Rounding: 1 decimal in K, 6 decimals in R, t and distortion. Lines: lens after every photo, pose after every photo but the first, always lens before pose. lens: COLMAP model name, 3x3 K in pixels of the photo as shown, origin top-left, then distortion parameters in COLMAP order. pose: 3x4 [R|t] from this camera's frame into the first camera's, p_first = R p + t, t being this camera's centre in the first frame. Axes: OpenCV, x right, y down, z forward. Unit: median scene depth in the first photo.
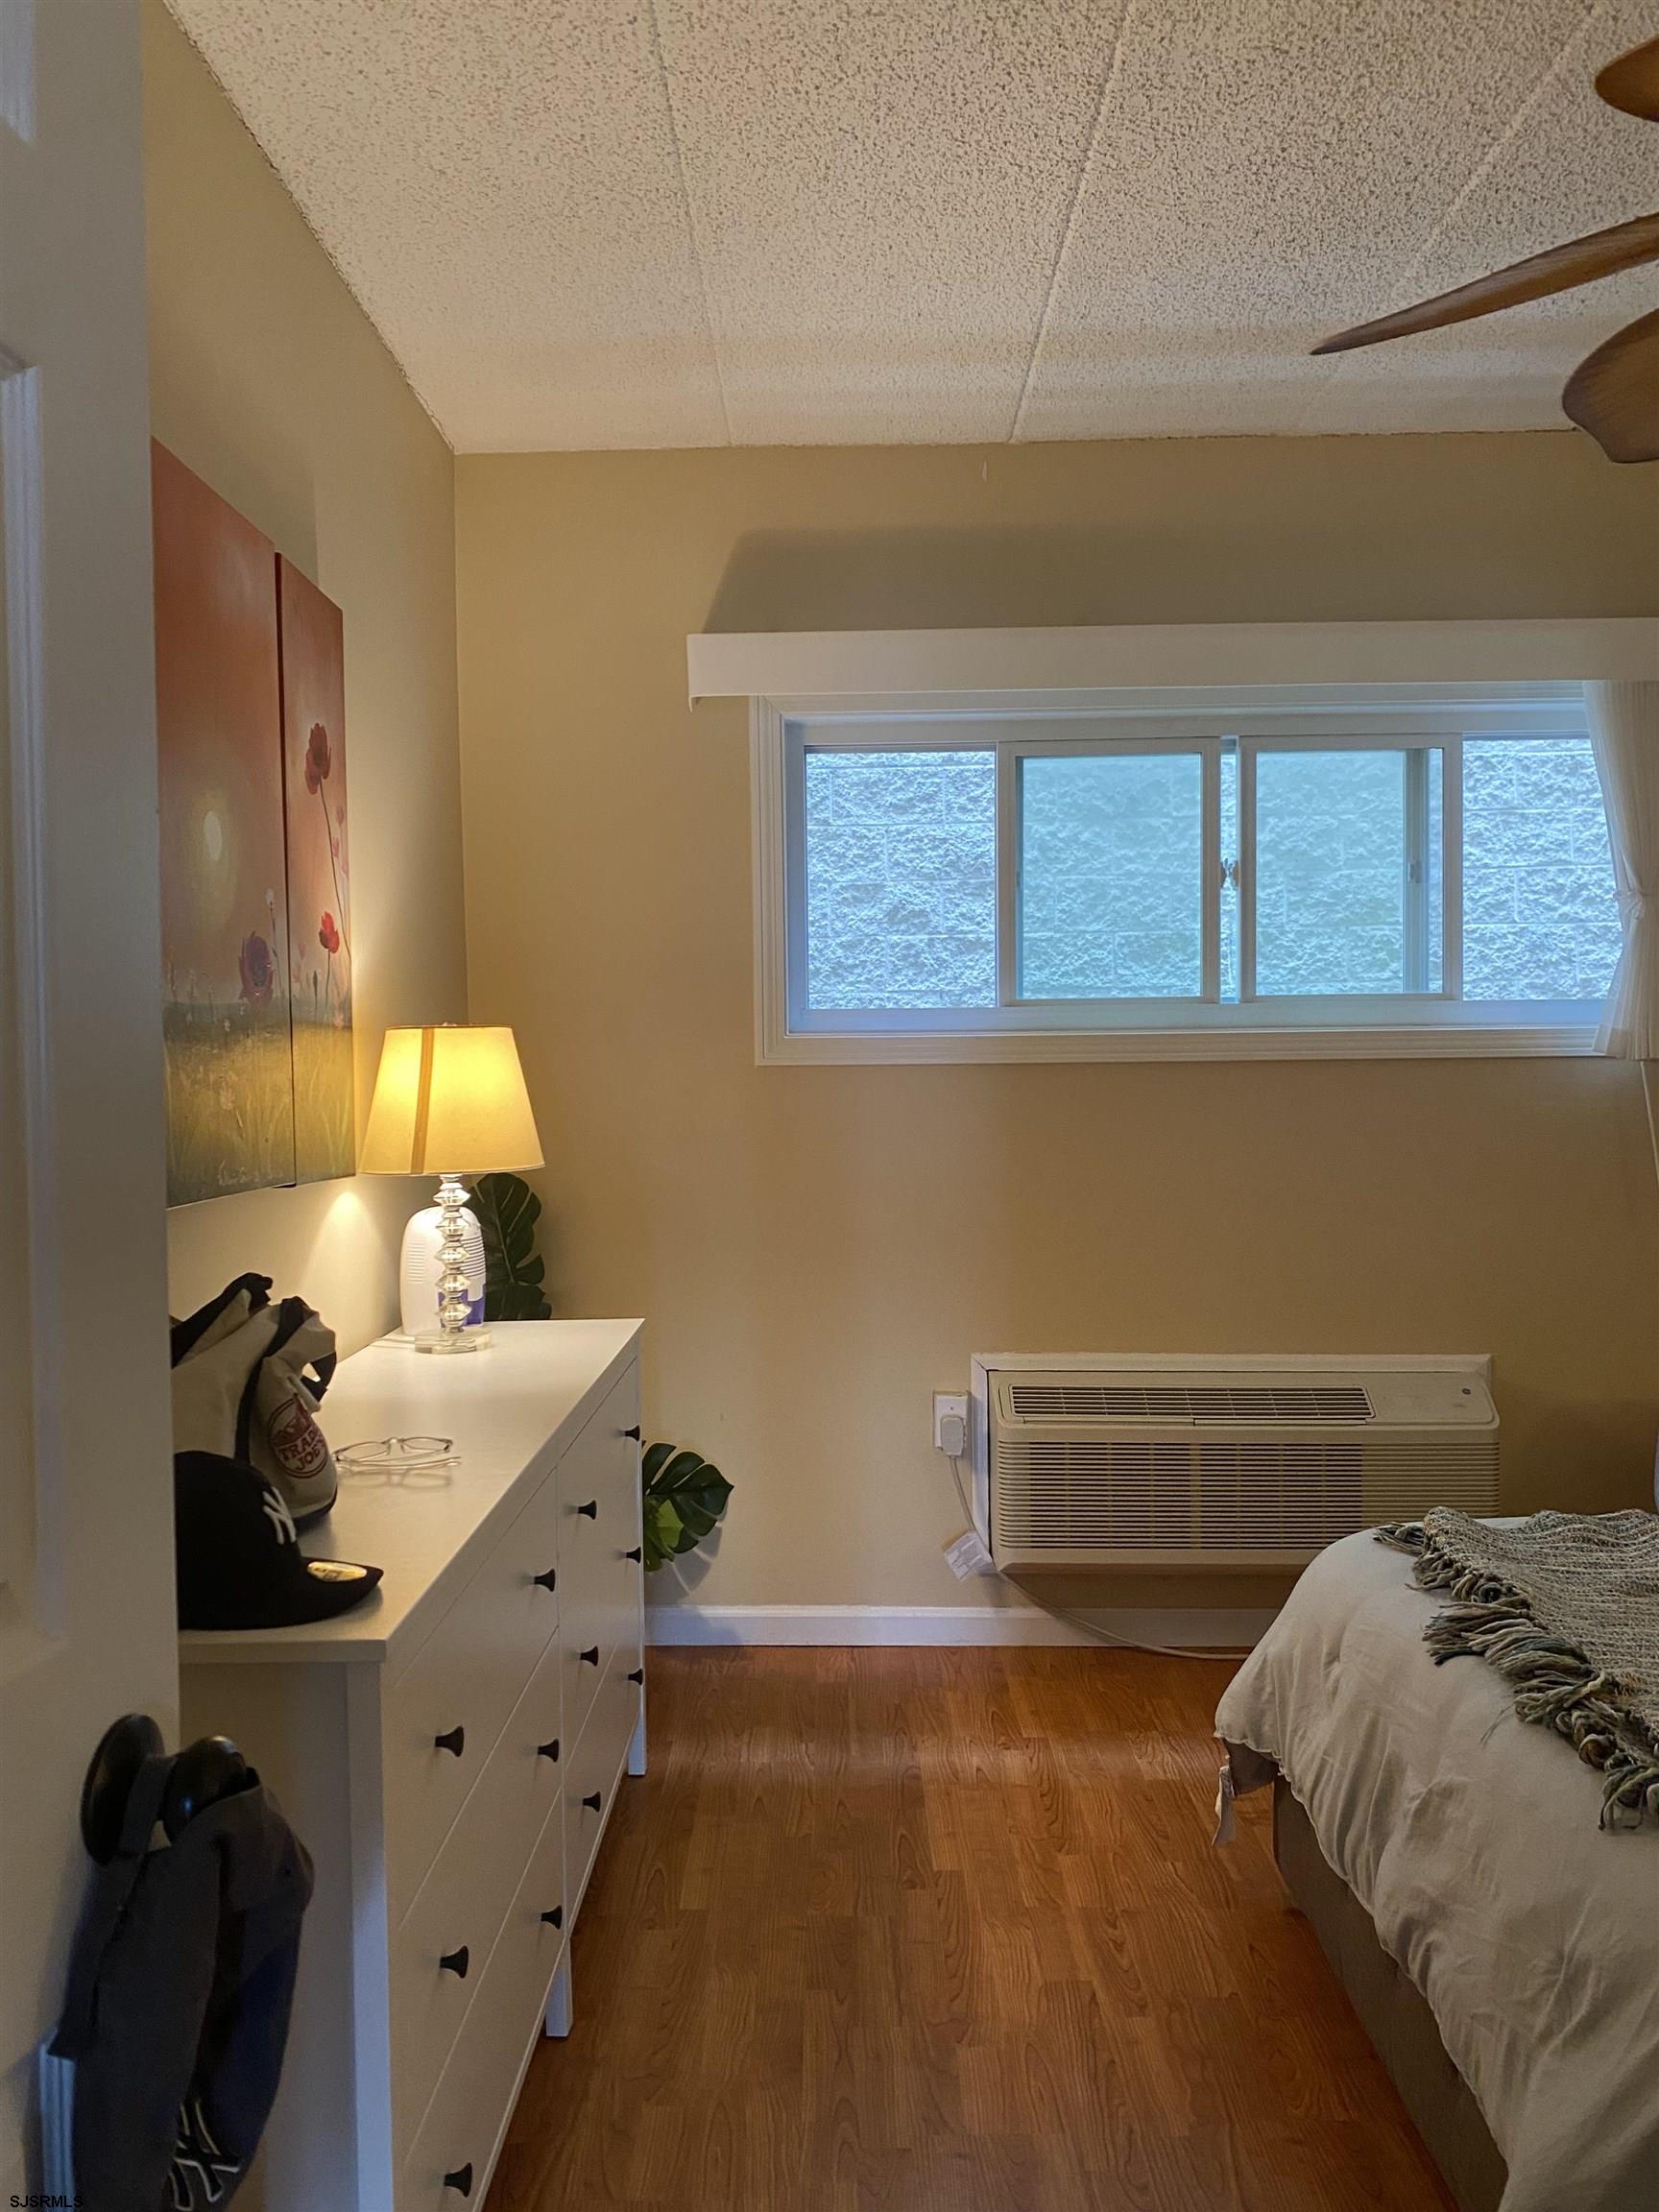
lens RADIAL K [[1652.6, 0, 829.5], [0, 1652.6, 1106.0], [0, 0, 1]] dist [-0.013995, -0.001978]
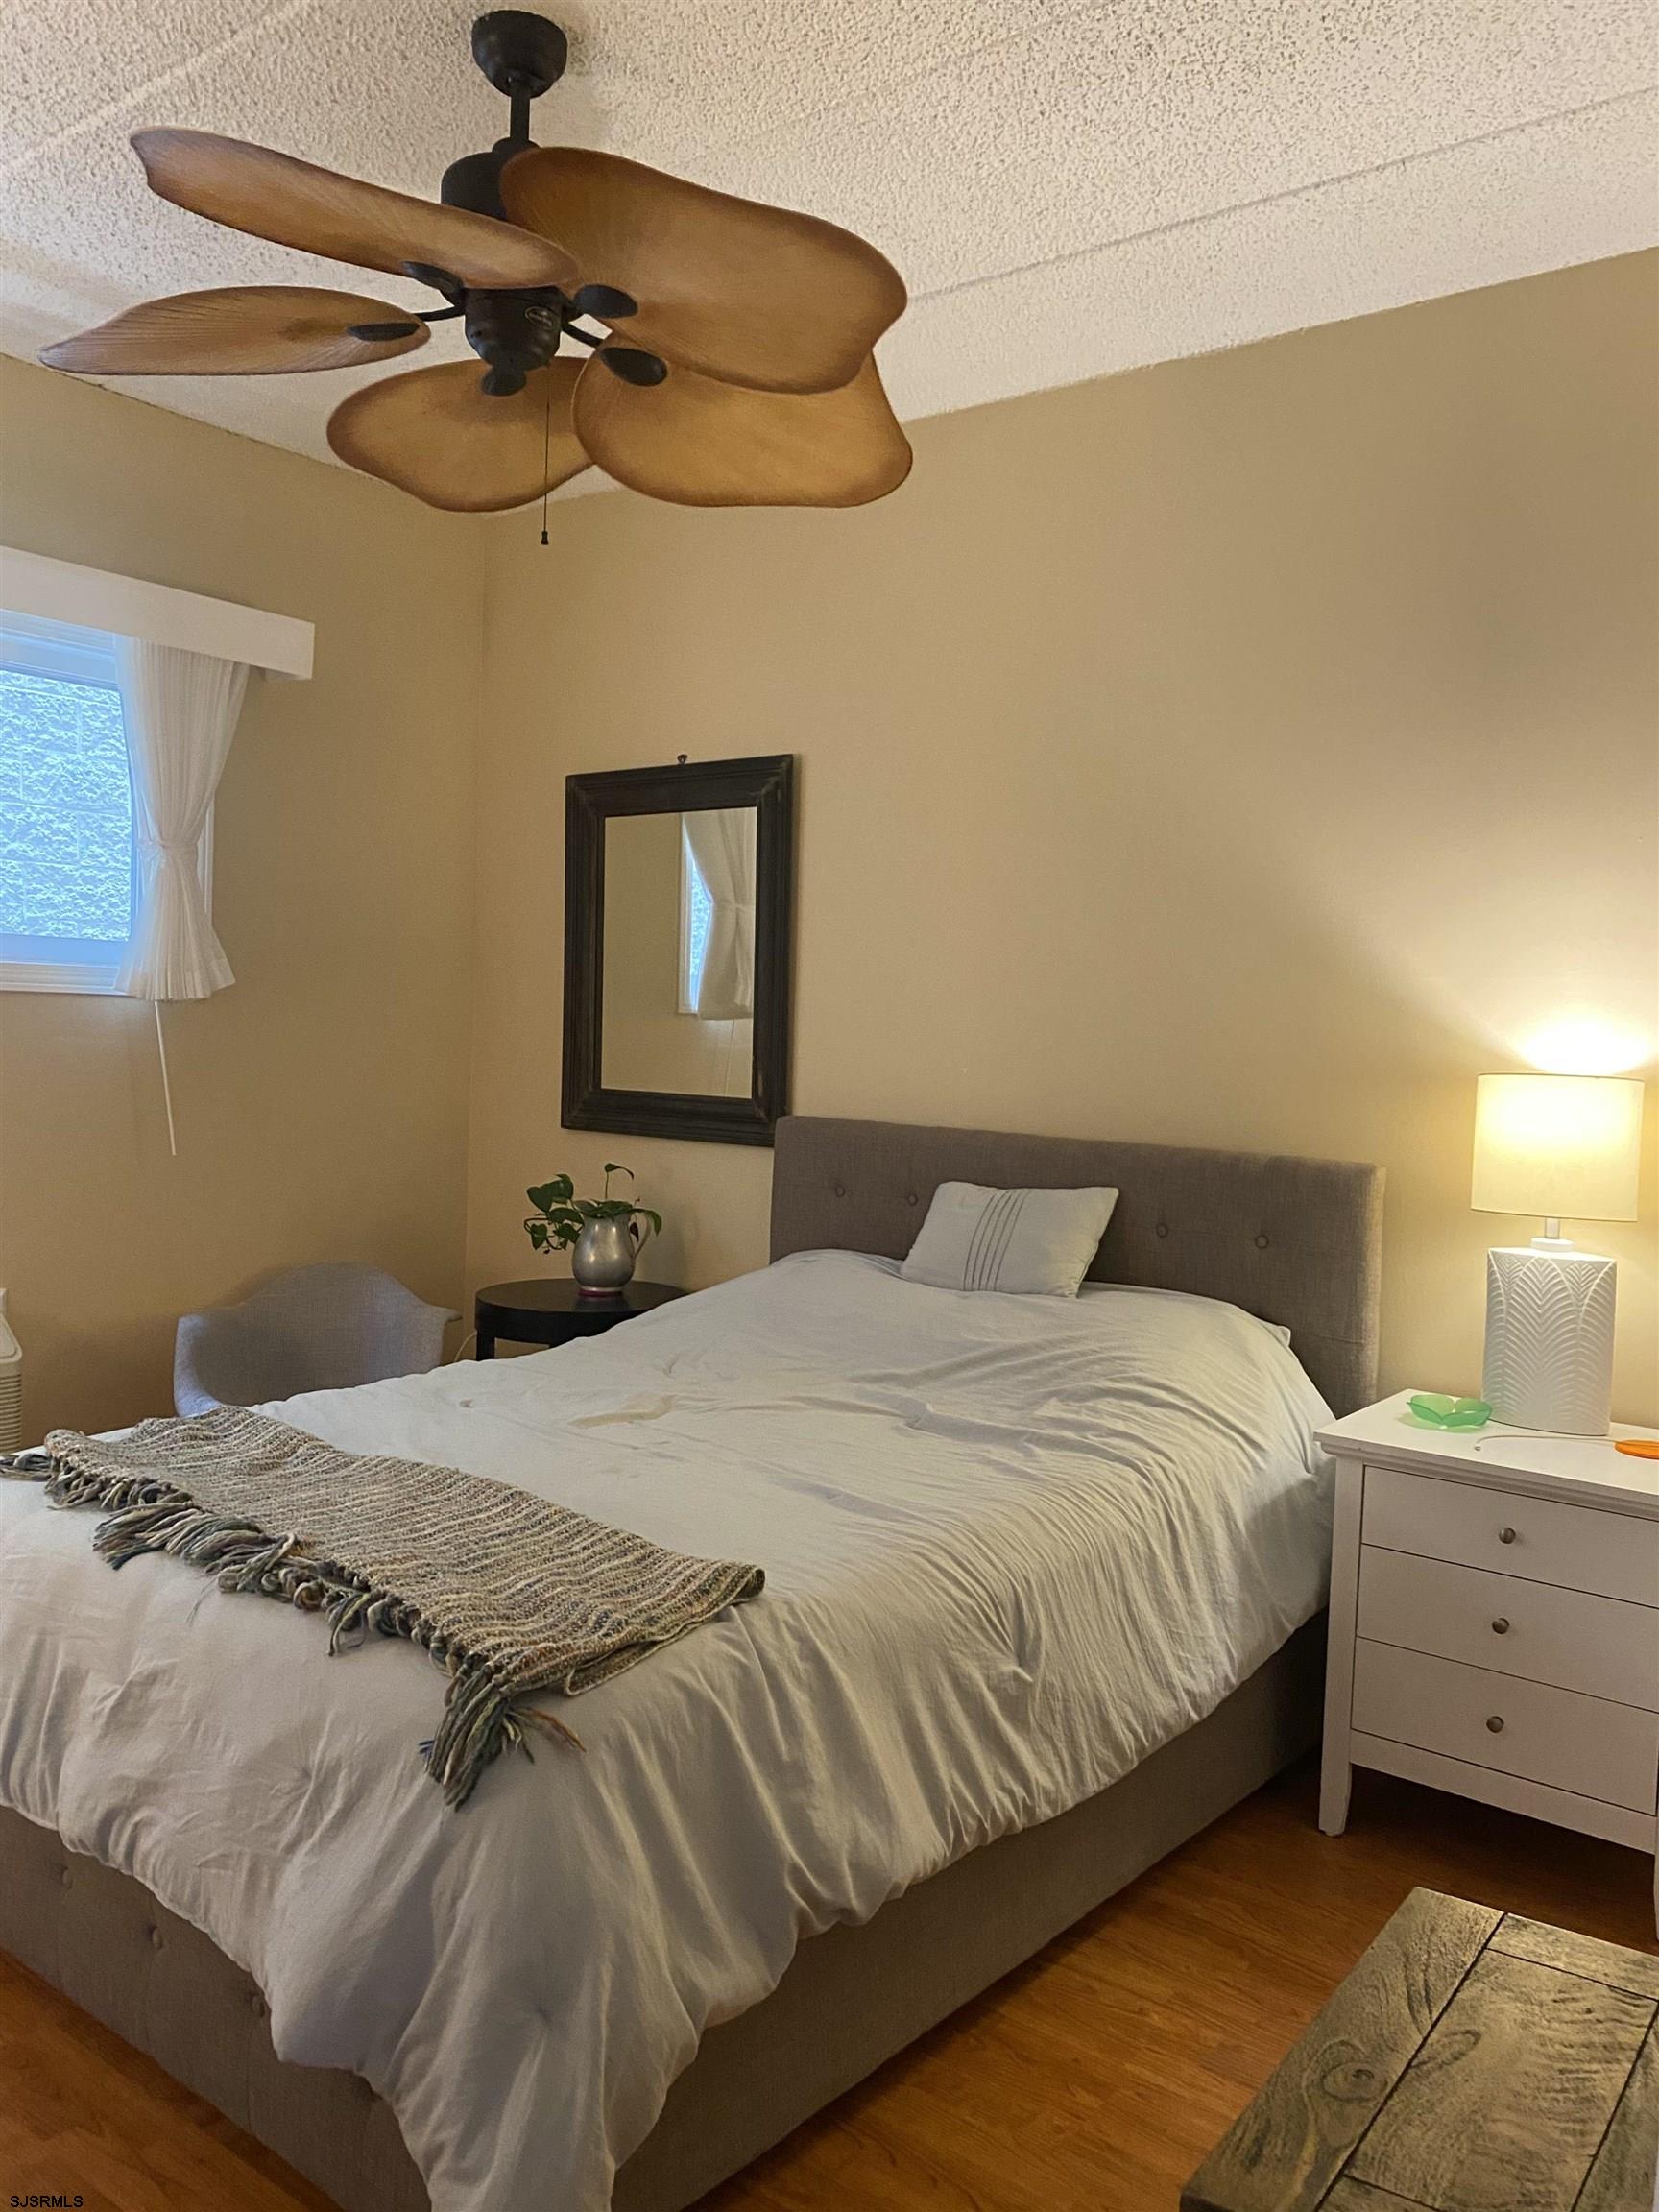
lens RADIAL K [[1648.9, 0, 829.5], [0, 1648.9, 1106.0], [0, 0, 1]] dist [-0.001241, -0.035793]
pose [[0.584876, -0.005811, 0.811102, -0.217196], [-0.023924, 0.999416, 0.024411, 0.006751], [-0.810770, -0.033682, 0.584395, 0.025817]]
